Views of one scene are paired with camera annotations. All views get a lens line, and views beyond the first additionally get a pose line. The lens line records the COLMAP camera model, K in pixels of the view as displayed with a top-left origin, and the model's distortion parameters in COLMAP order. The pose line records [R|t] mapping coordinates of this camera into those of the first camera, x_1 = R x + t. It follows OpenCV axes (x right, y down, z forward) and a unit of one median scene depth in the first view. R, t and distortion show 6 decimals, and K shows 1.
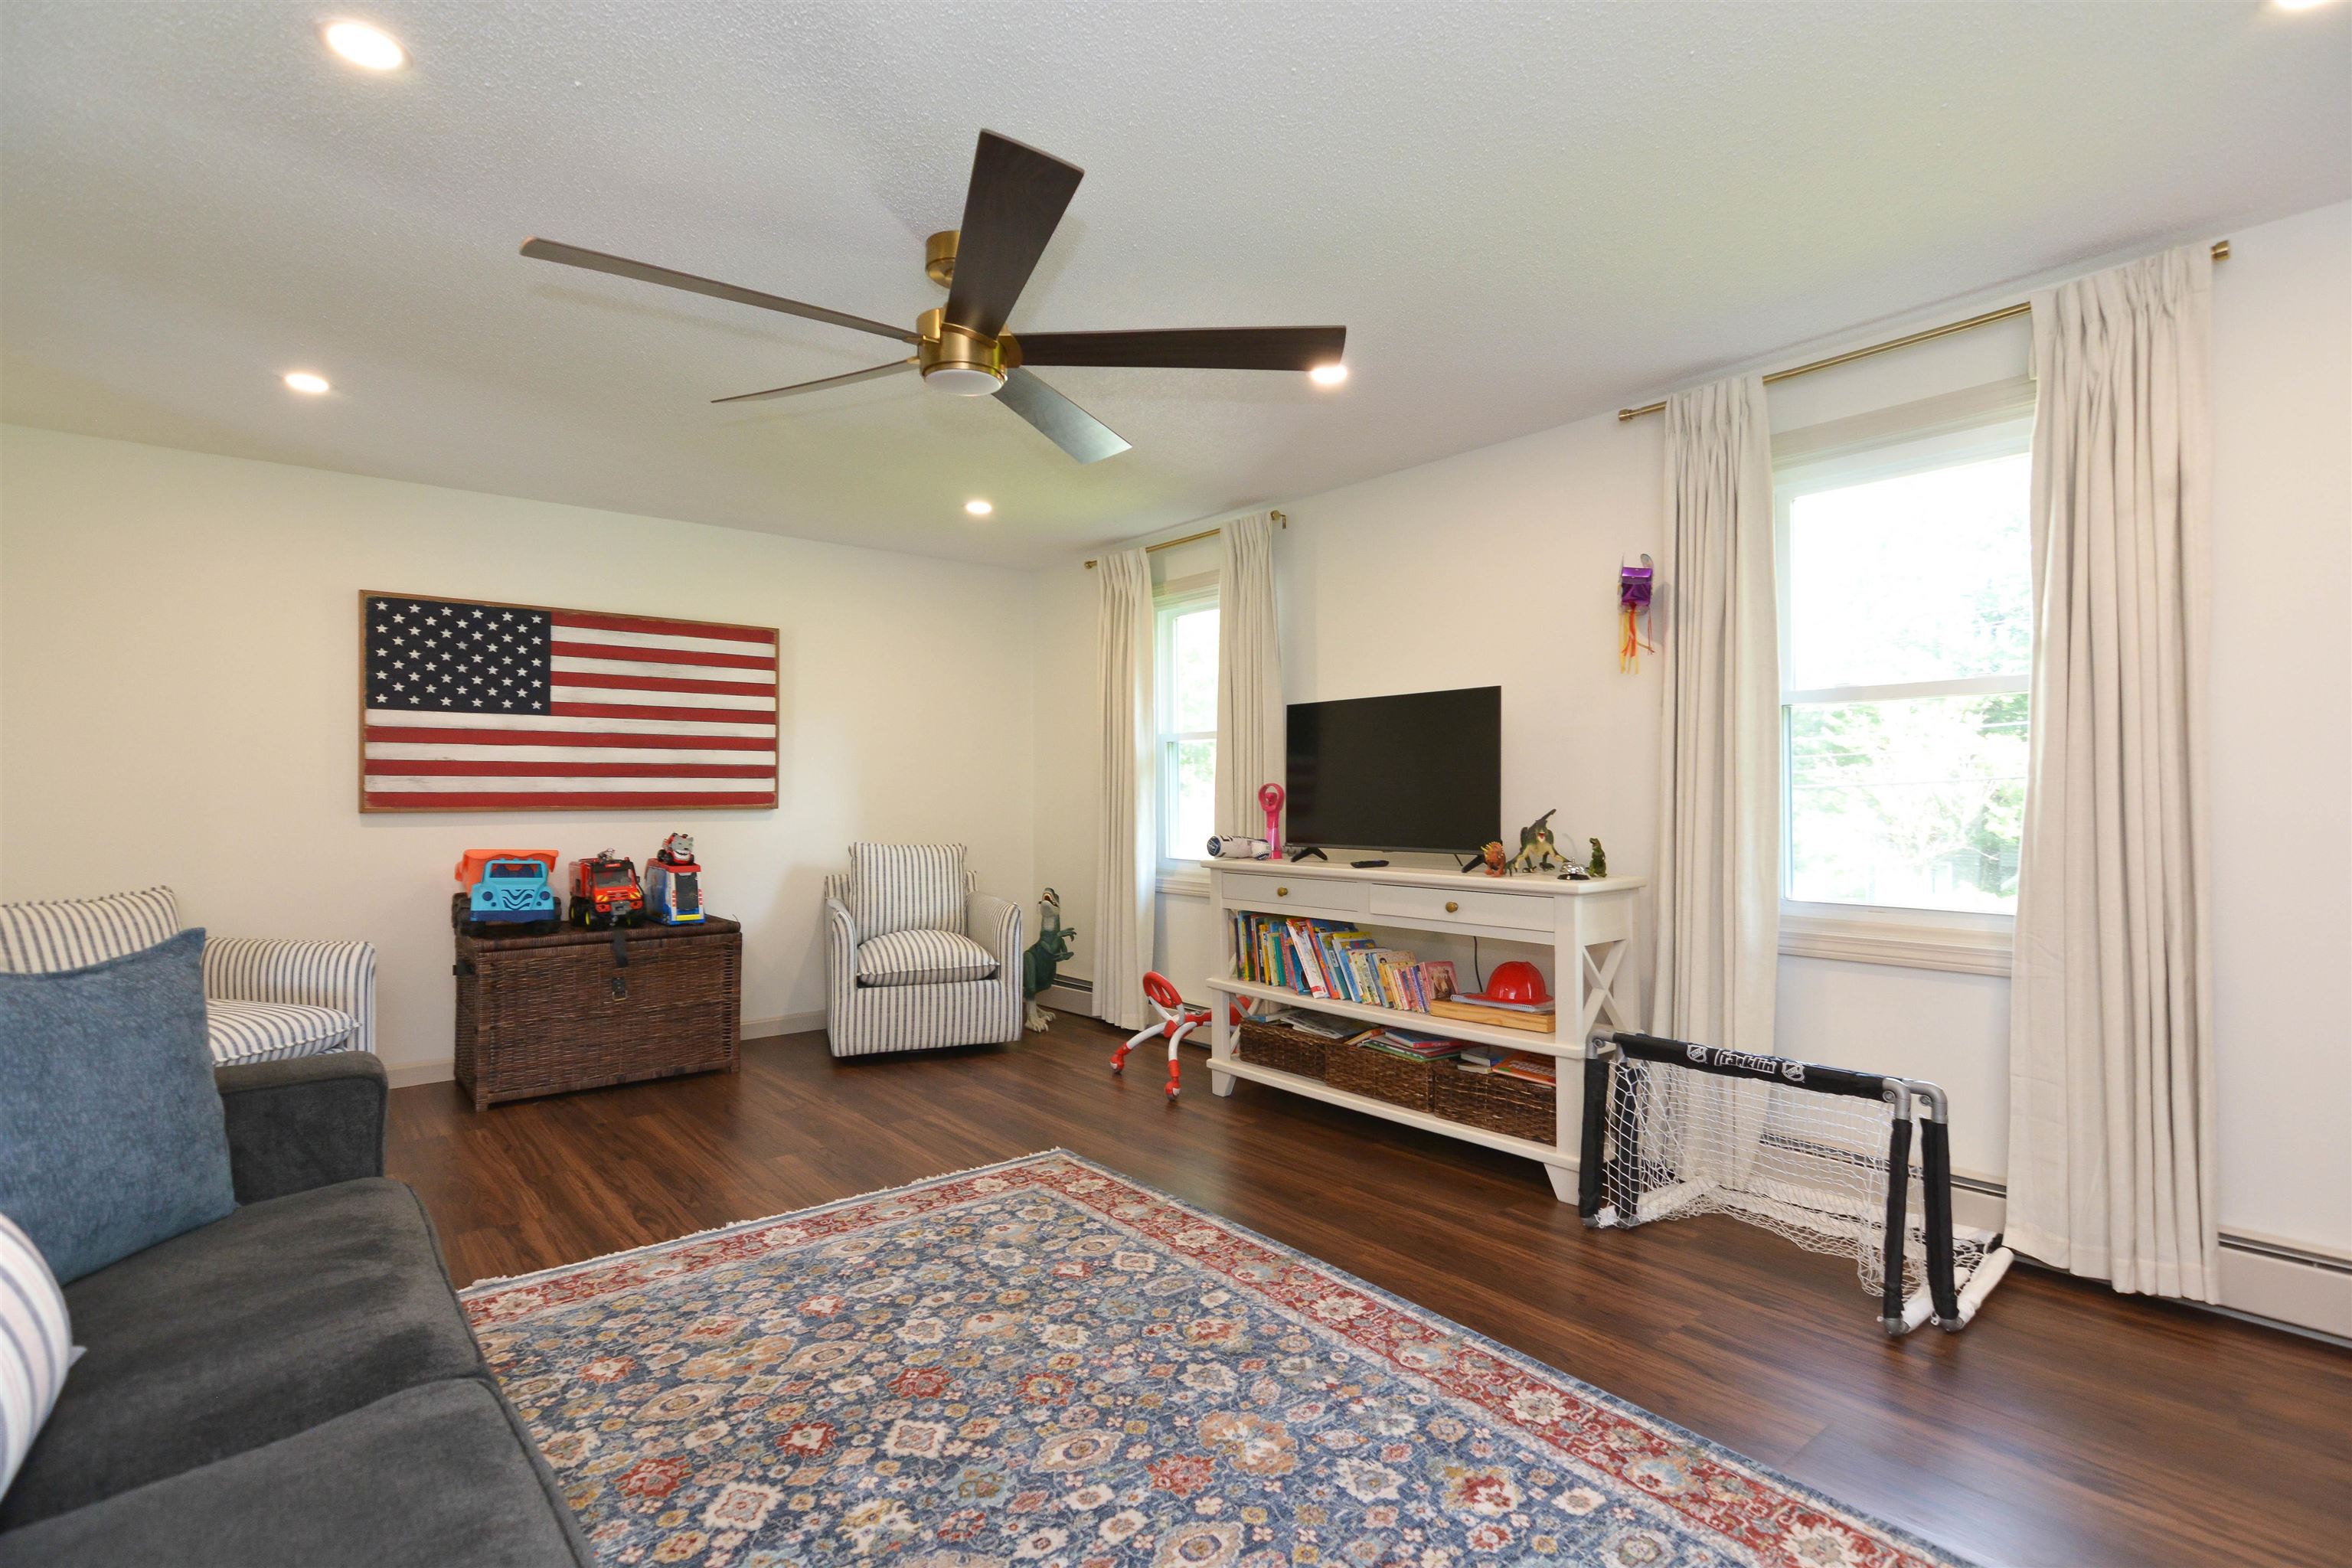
lens RADIAL K [[1100.5, 0, 1182.8], [0, 1100.5, 787.5], [0, 0, 1]] dist [-0.000820, 0.000045]
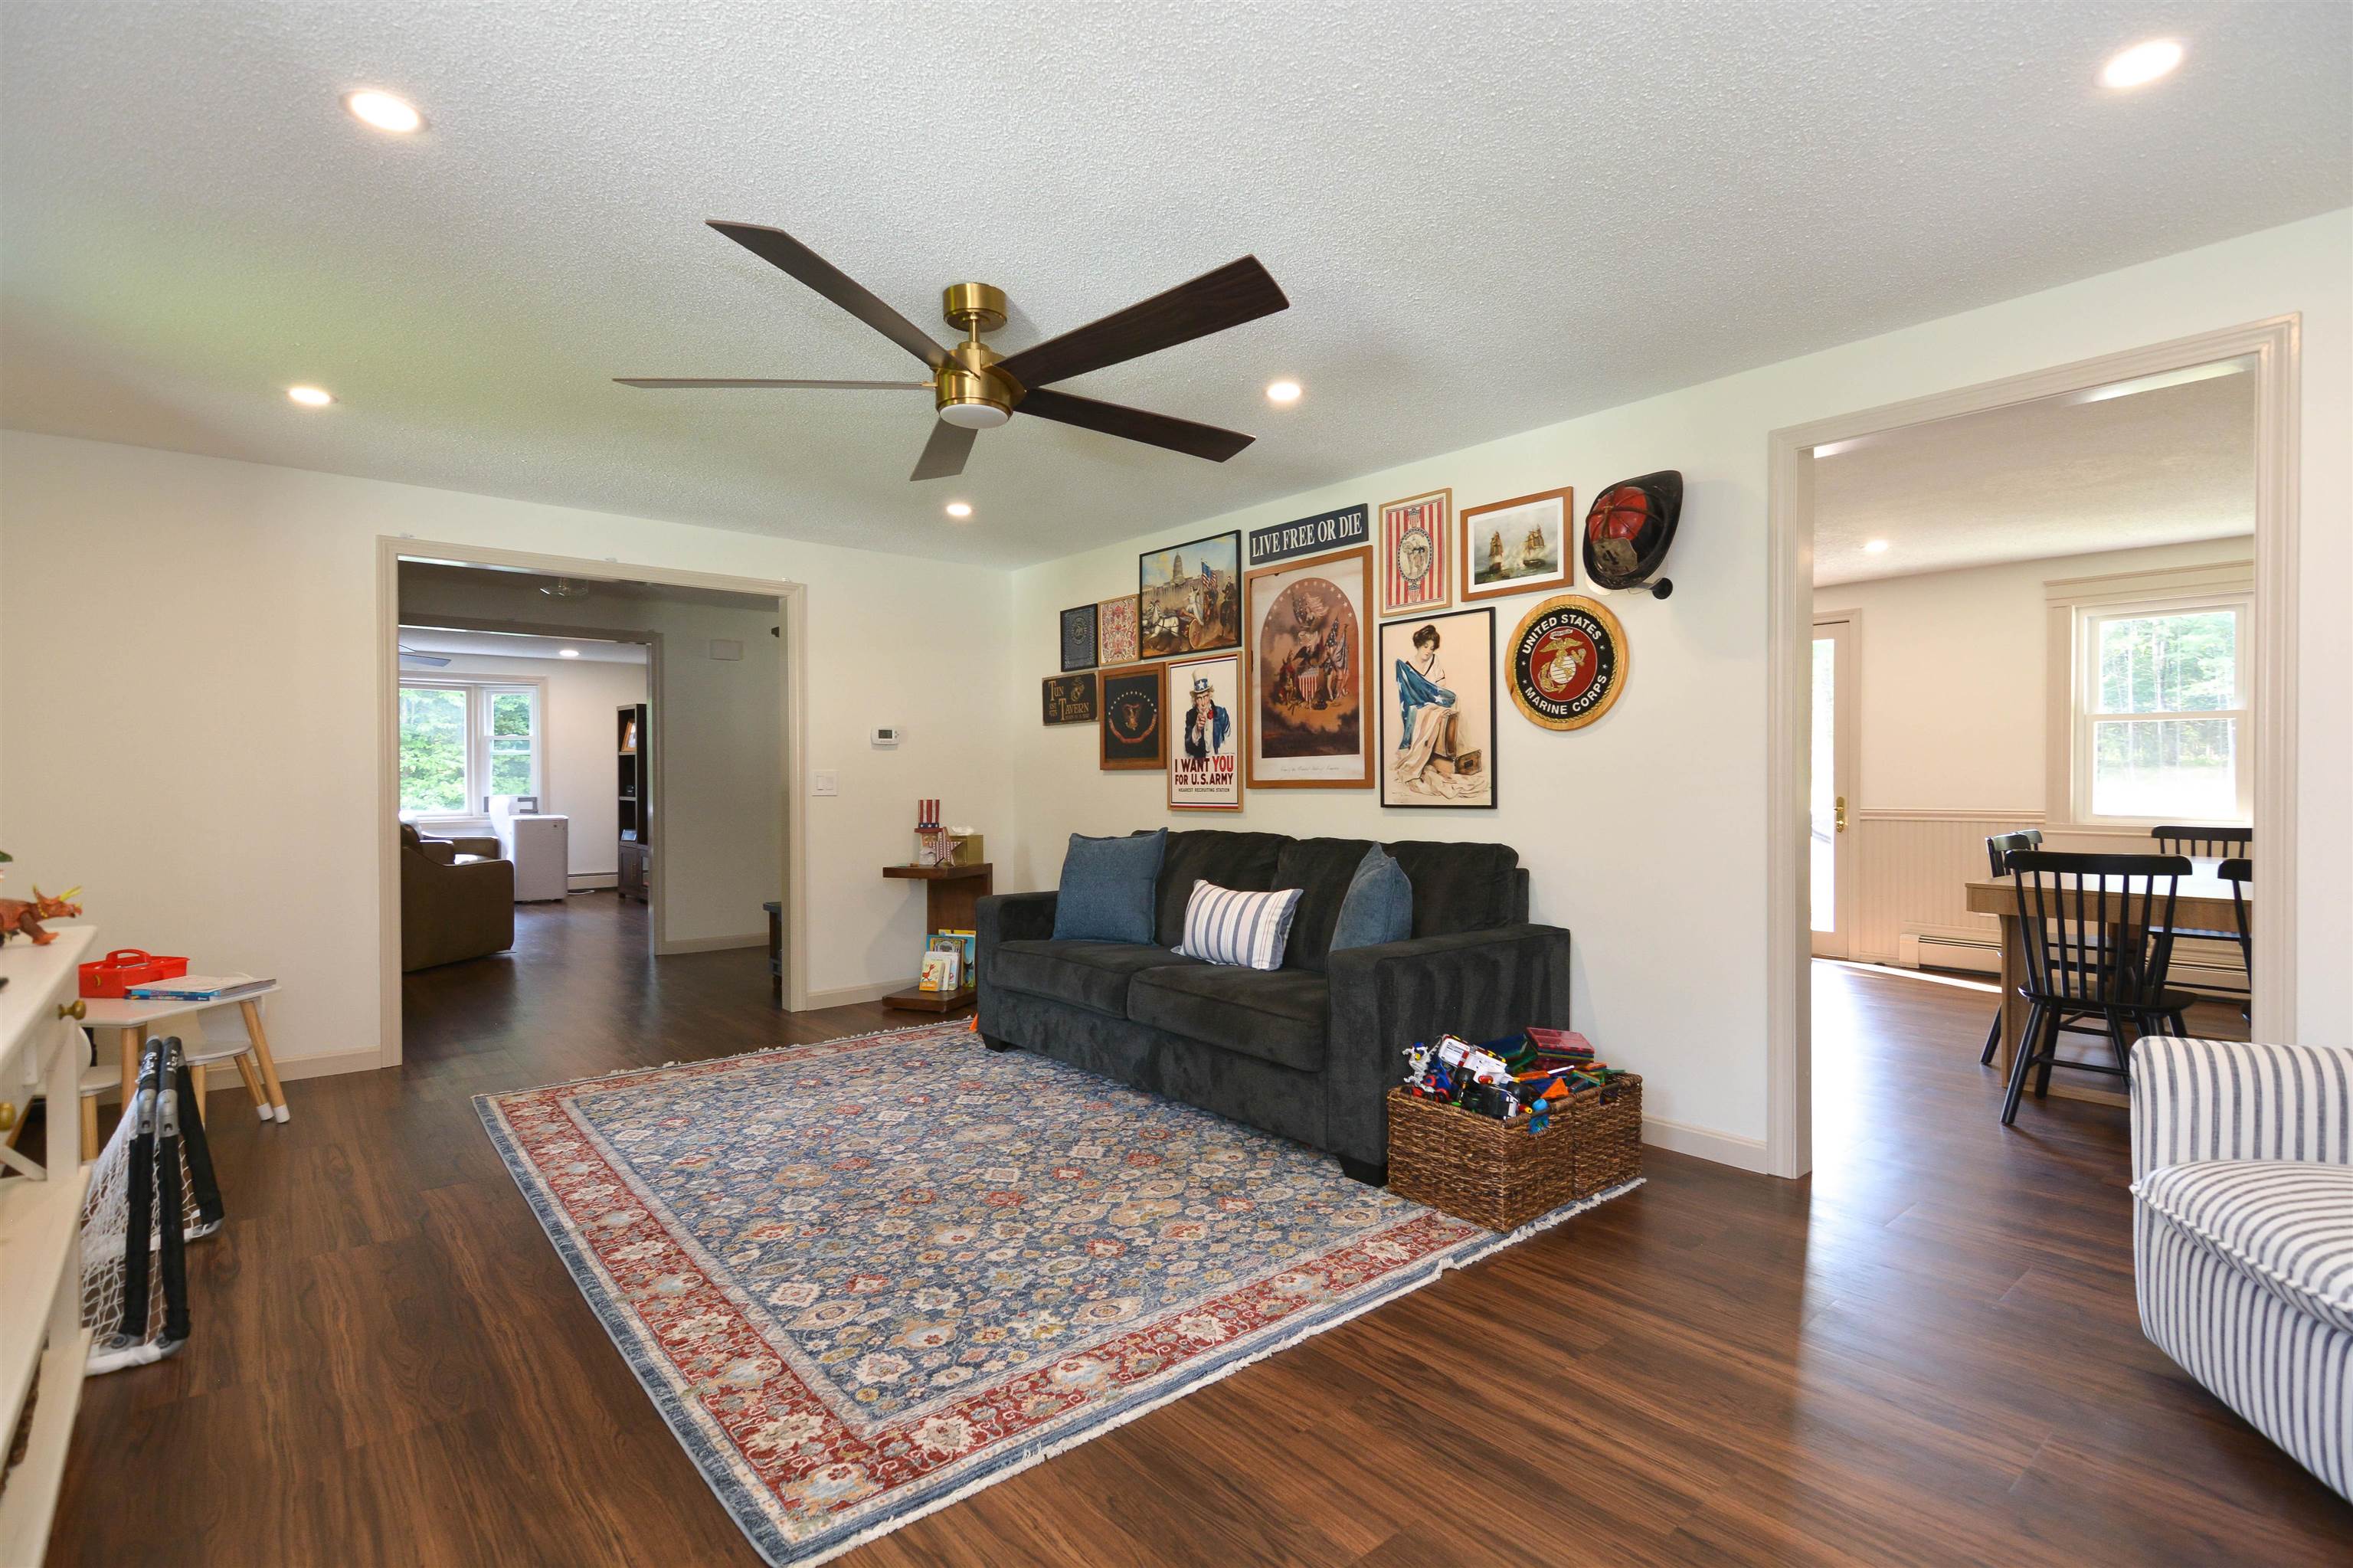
lens RADIAL K [[1101.0, 0, 1171.2], [0, 1101.0, 777.3], [0, 0, 1]] dist [-0.000820, 0.000045]
pose [[-0.999997, 0.002503, -0.000242, -0.402641], [0.002504, 0.999994, -0.002406, -0.000733], [0.000236, -0.002407, -0.999997, 2.150907]]
